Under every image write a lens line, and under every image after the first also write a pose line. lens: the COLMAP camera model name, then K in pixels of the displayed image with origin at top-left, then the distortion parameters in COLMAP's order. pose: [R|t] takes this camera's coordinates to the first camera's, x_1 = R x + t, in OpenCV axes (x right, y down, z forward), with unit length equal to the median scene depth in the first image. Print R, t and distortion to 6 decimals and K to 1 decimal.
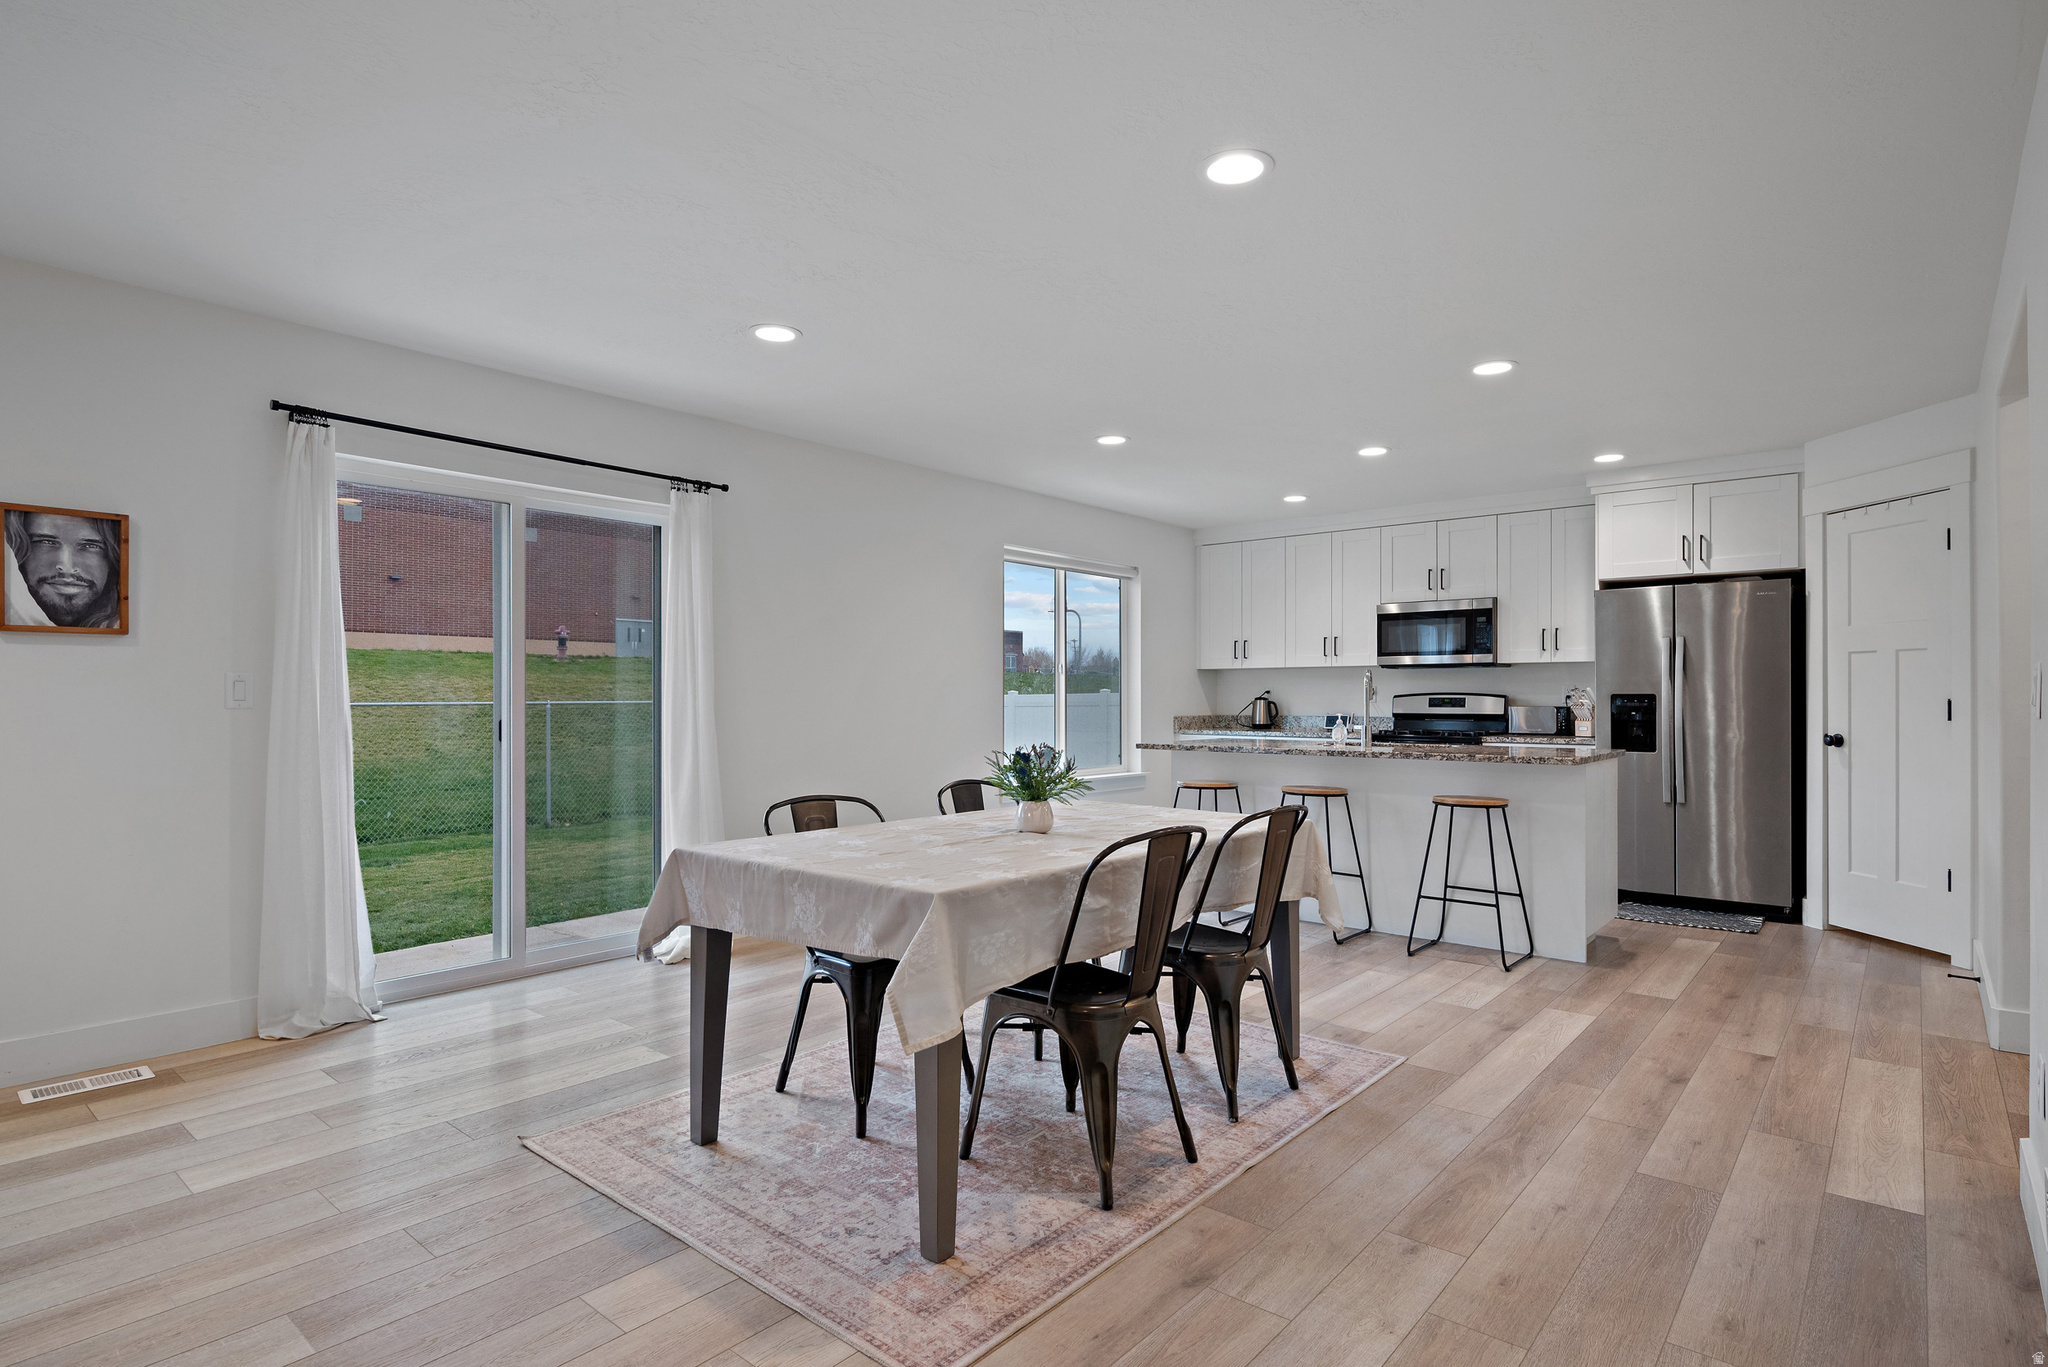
lens RADIAL K [[1074.6, 0, 1032.4], [0, 1074.6, 691.3], [0, 0, 1]] dist [-0.002366, 0.000781]
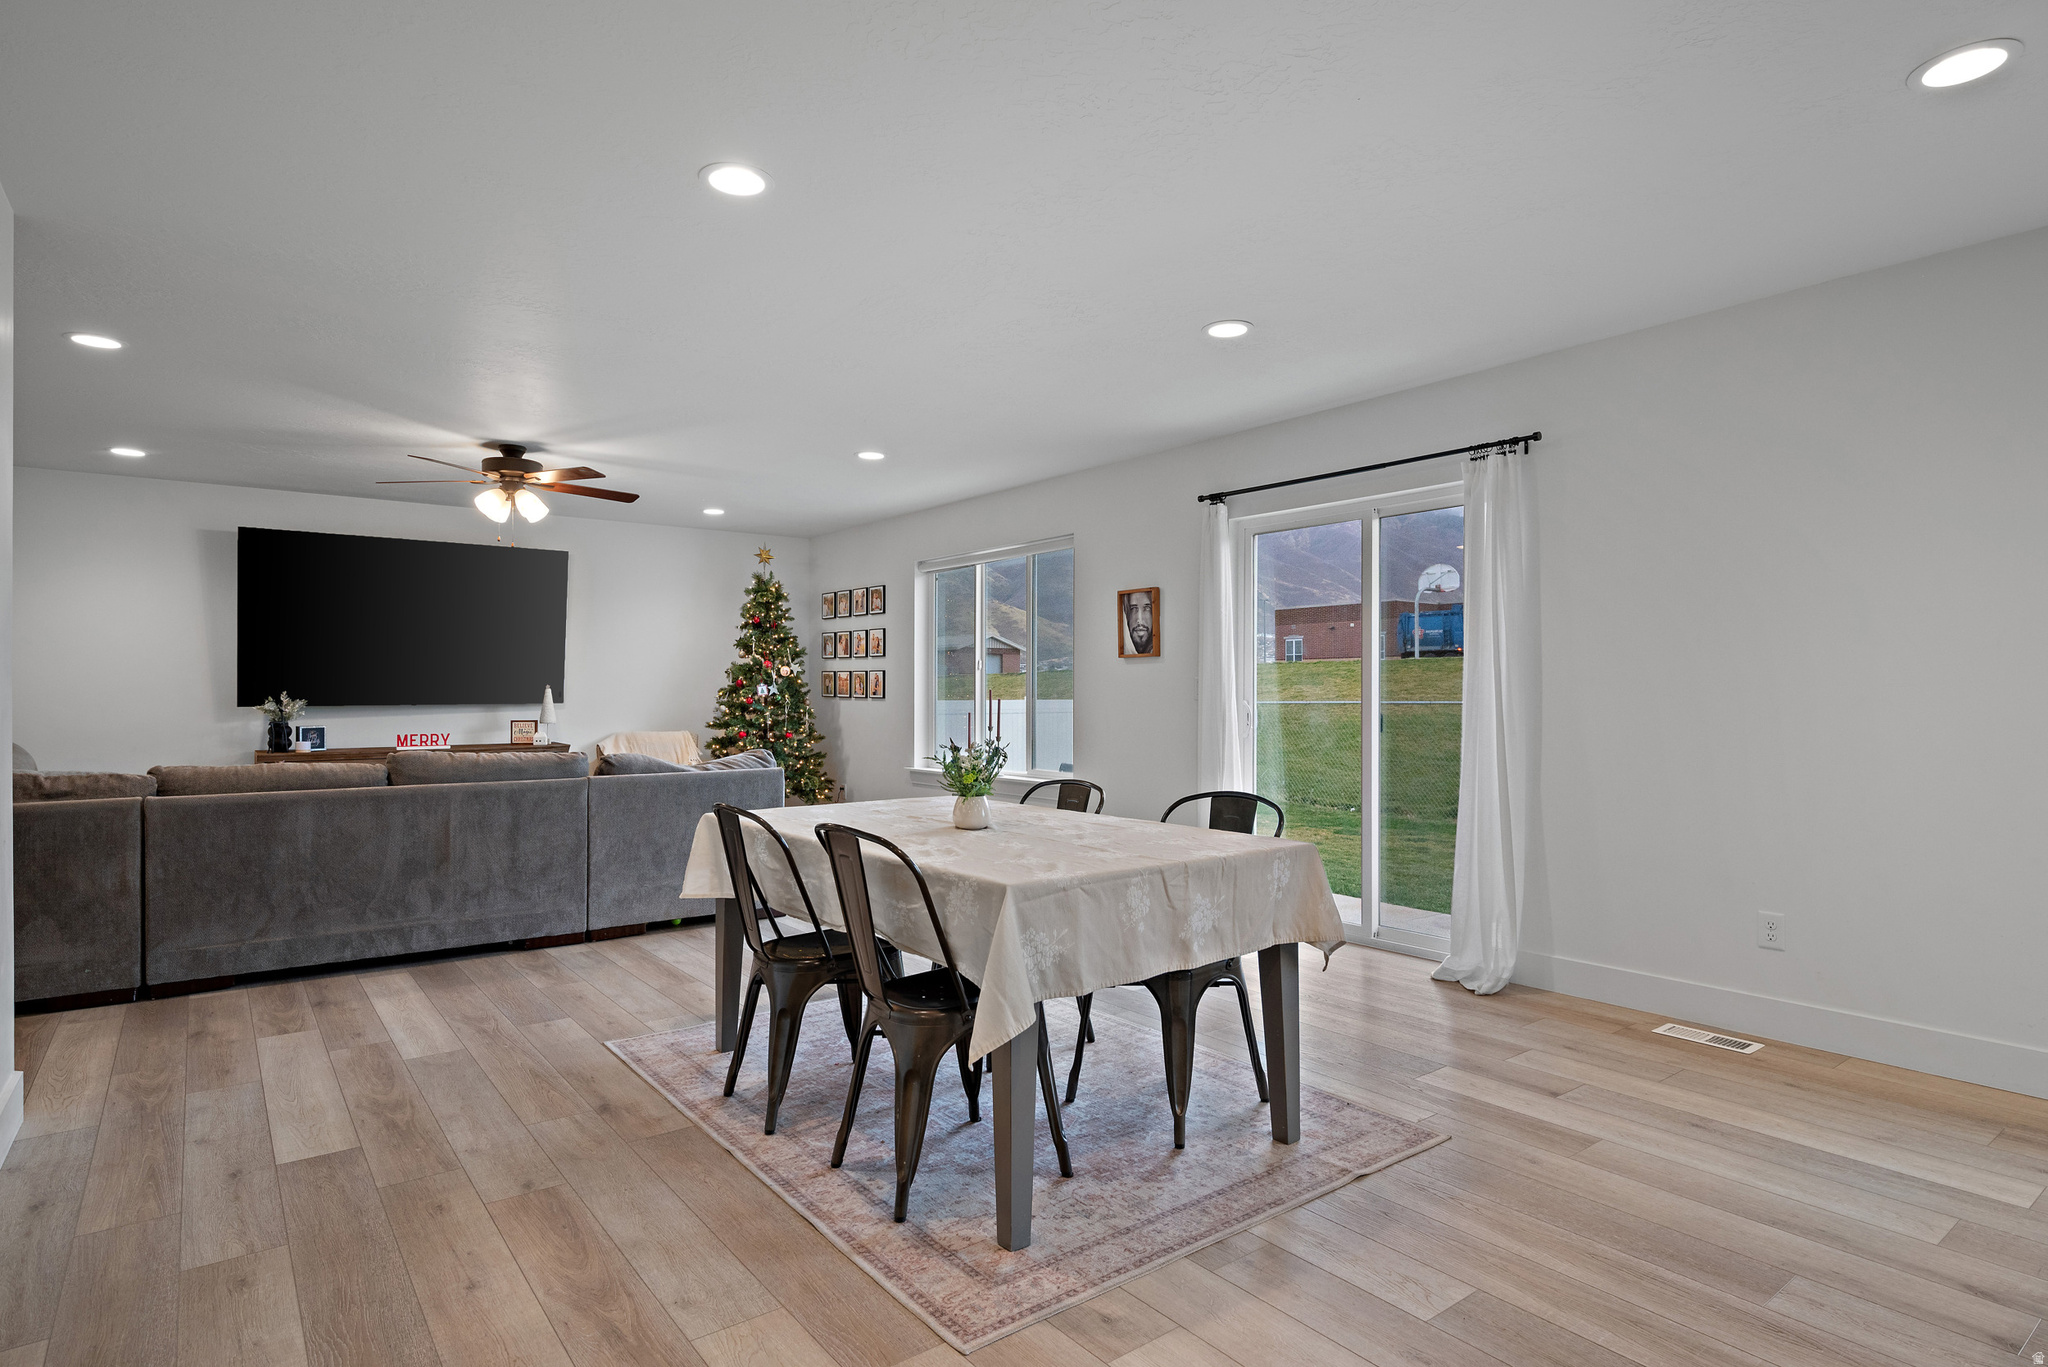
lens RADIAL K [[1074.6, 0, 1019.8], [0, 1074.6, 702.3], [0, 0, 1]] dist [-0.002366, 0.000781]
pose [[-0.222262, 0.009730, -0.974938, 0.532059], [0.007898, 0.999935, 0.008179, 0.003226], [0.974955, -0.005882, -0.222325, 0.701657]]
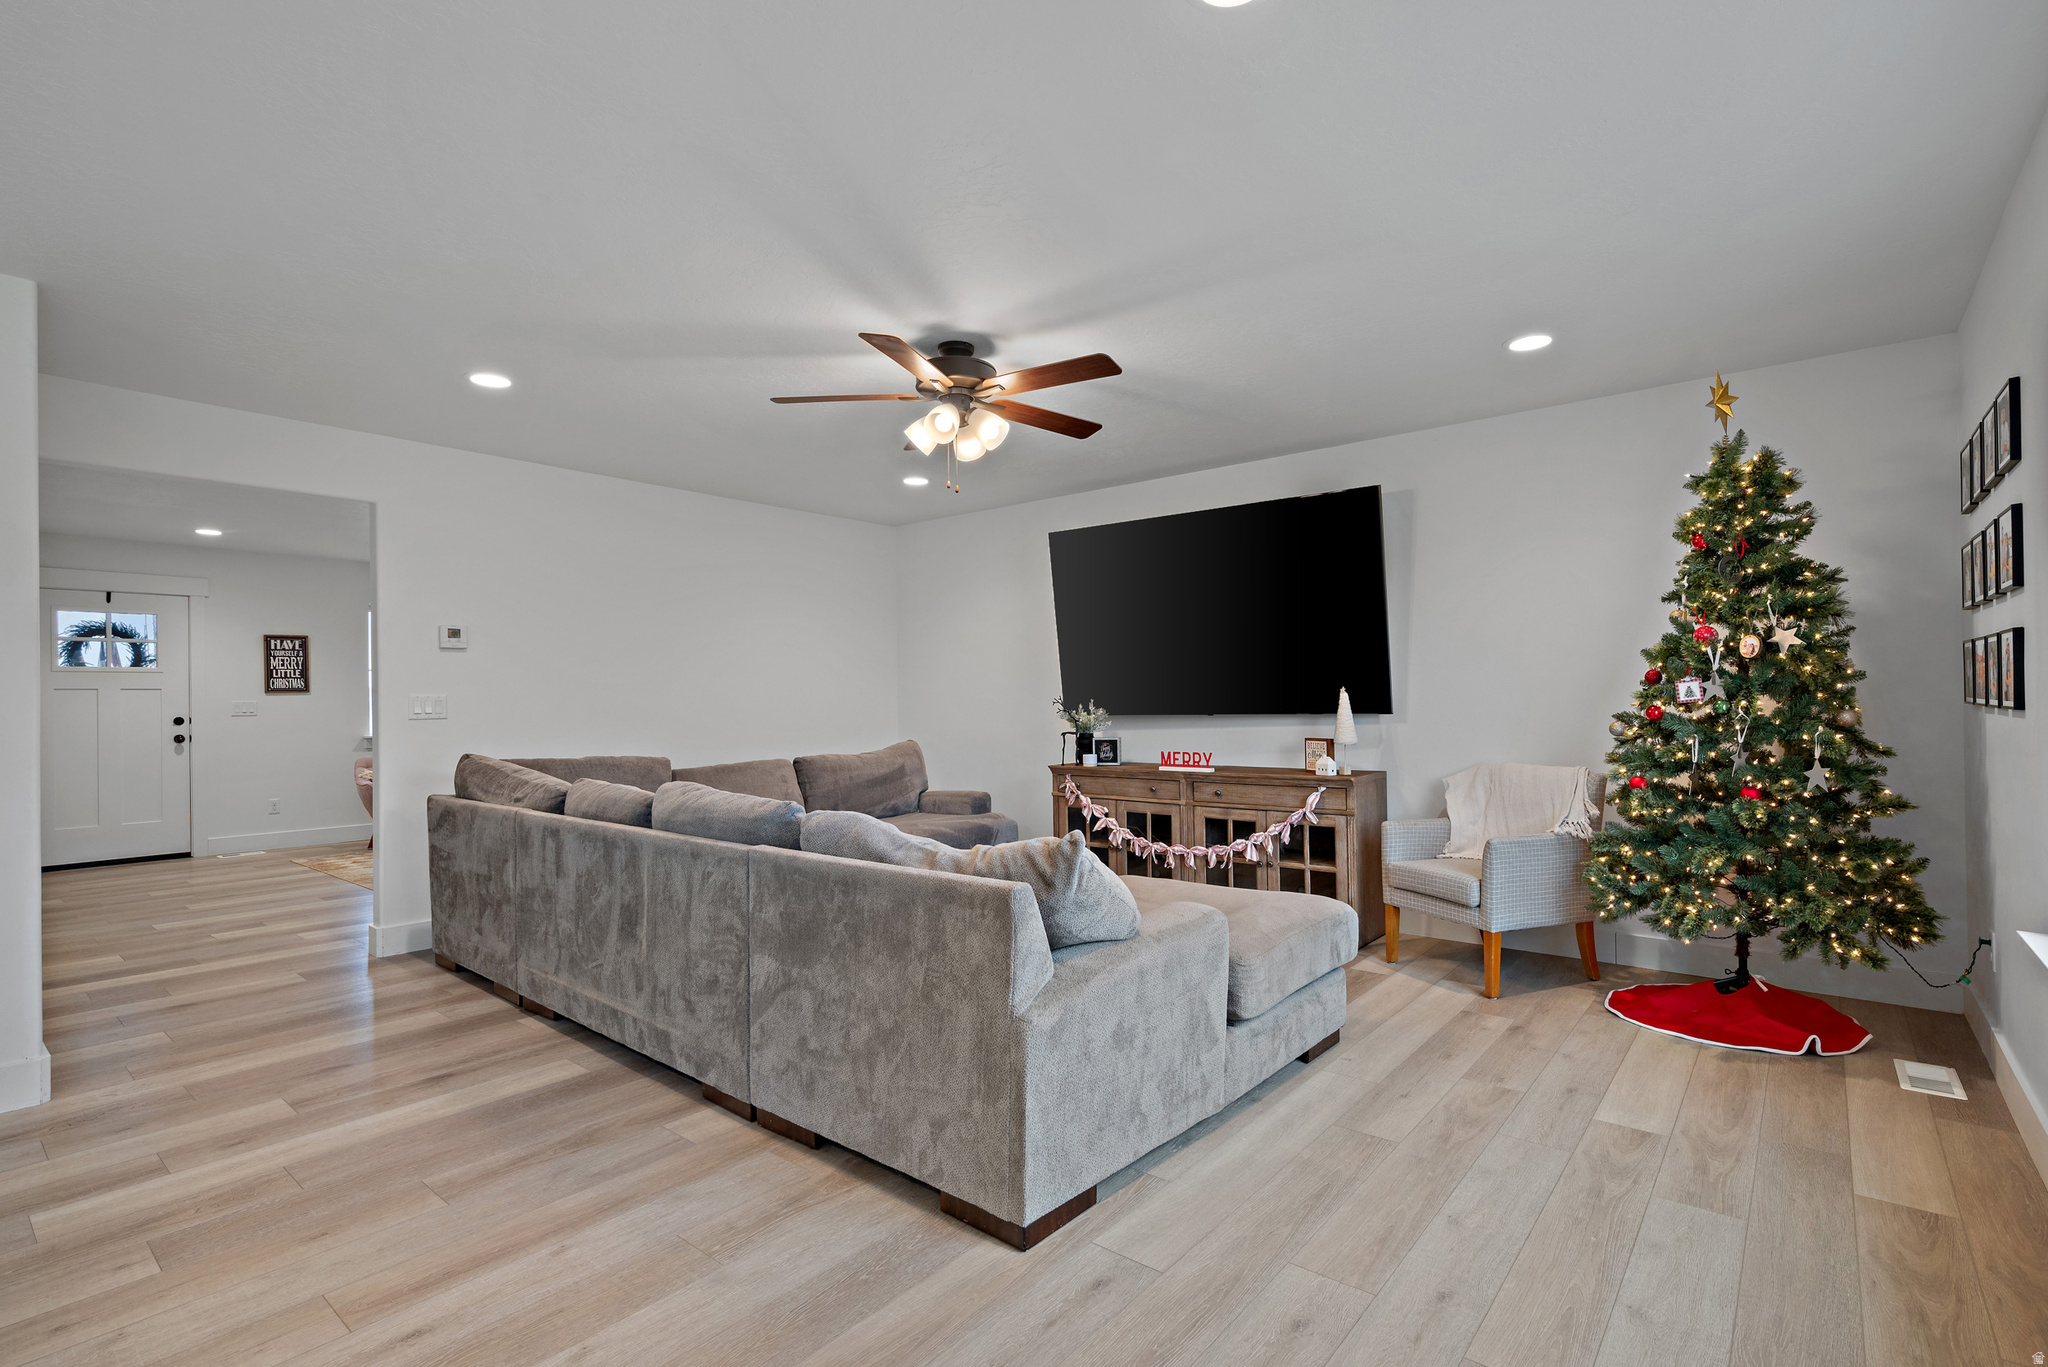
lens RADIAL K [[962.7, 0, 1033.7], [0, 962.7, 679.1], [0, 0, 1]] dist [0.003339, 0.000590]
pose [[-0.999893, 0.010205, -0.010439, -0.380760], [0.010518, 0.999484, -0.030358, 0.003233], [0.010124, -0.030464, -0.999485, 0.635388]]
